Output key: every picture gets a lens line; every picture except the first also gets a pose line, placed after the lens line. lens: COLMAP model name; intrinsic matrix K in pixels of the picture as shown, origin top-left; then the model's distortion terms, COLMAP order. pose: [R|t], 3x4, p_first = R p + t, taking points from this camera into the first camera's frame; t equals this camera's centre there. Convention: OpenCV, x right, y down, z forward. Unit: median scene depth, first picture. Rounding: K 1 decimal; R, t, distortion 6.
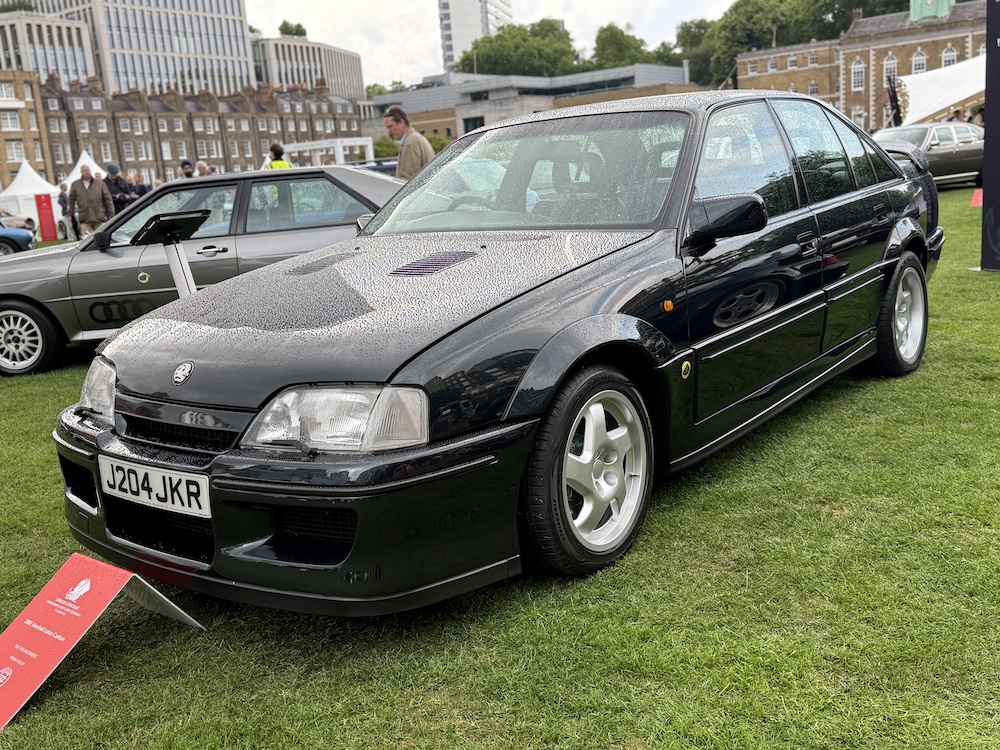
lens RADIAL K [[980.0, 0, 500.0], [0, 980.0, 375.0], [0, 0, 1]] dist [0.175633, -0.314818]
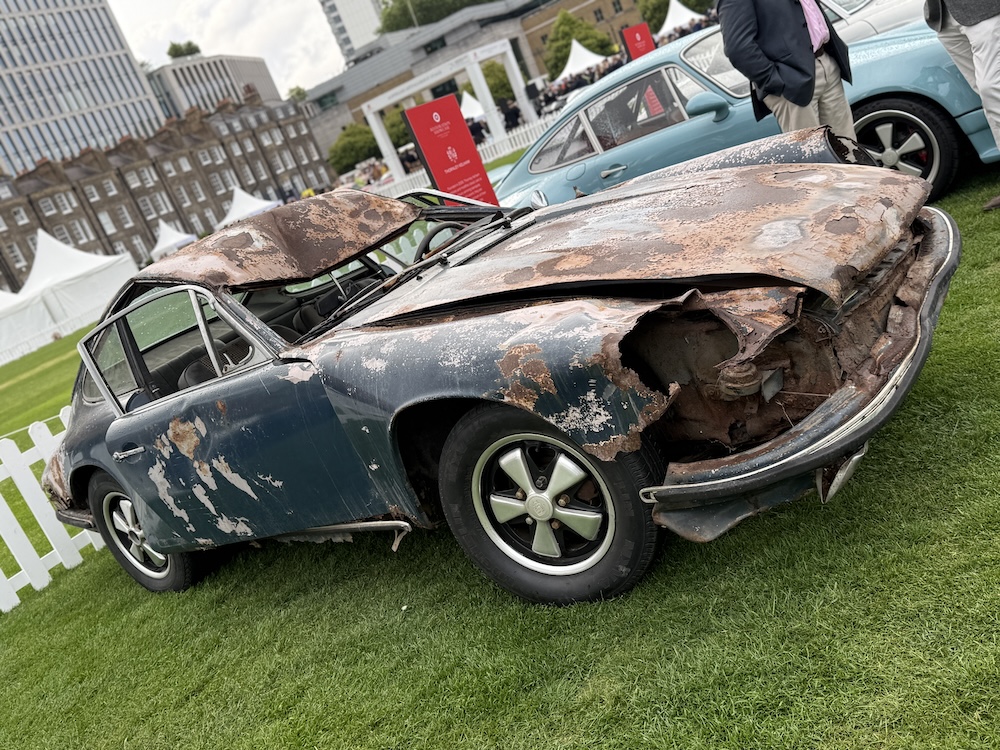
lens RADIAL K [[980.0, 0, 500.0], [0, 980.0, 375.0], [0, 0, 1]] dist [0.175633, -0.314818]
pose [[0.943952, -0.327375, 0.042200, -0.108182], [0.326435, 0.944813, 0.027729, -0.030506], [-0.048949, -0.012399, 0.998724, 0.187160]]
